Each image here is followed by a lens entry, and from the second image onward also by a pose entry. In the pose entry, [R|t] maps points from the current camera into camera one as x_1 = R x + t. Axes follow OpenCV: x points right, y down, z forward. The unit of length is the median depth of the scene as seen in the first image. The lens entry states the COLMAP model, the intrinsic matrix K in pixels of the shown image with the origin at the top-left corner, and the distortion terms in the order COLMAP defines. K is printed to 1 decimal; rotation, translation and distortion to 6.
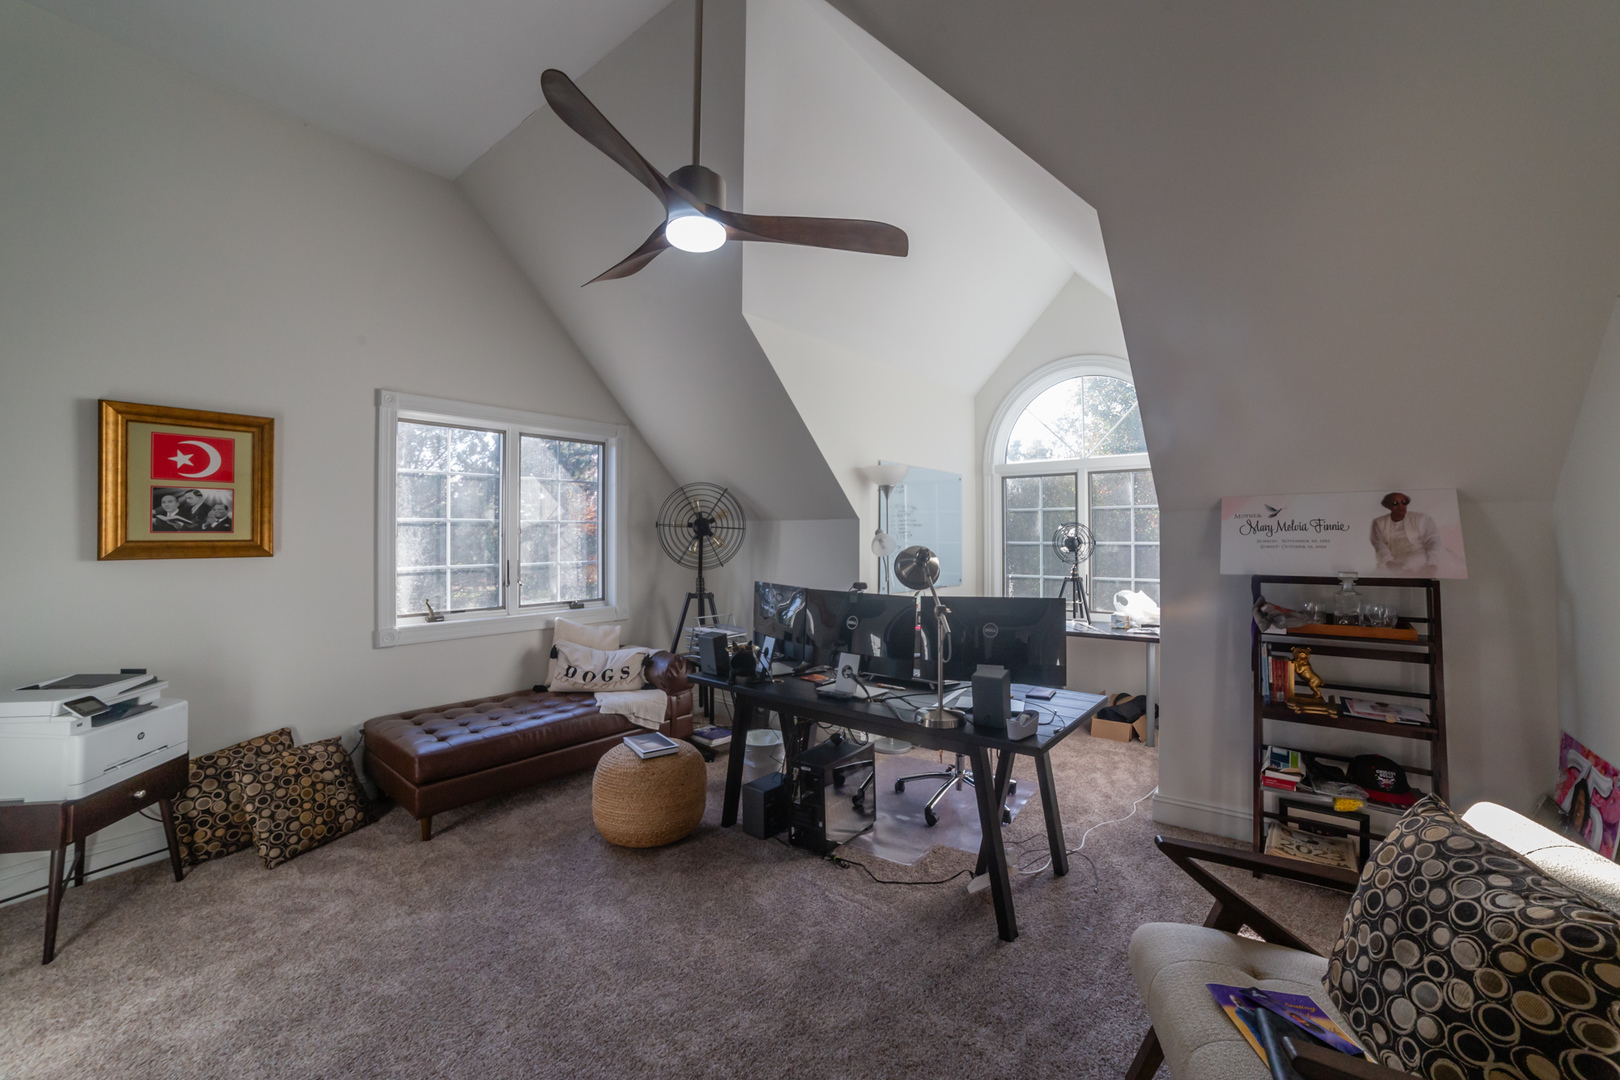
lens RADIAL K [[659.3, 0, 828.2], [0, 659.3, 533.7], [0, 0, 1]] dist [-0.086711, 0.038635]
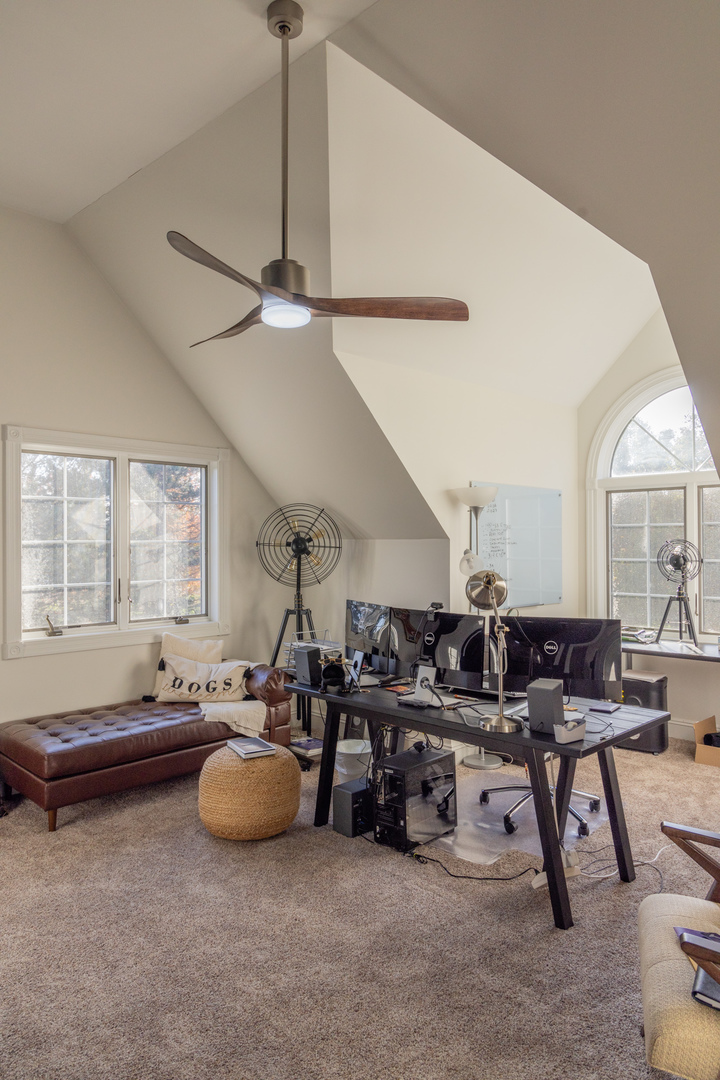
lens RADIAL K [[739.7, 0, 360.0], [0, 739.7, 540.0], [0, 0, 1]] dist [0.002631, -0.003912]
pose [[0.993147, -0.002856, -0.116835, 0.060053], [0.002781, 0.999996, -0.000801, -0.028138], [0.116837, 0.000471, 0.993151, -0.232279]]
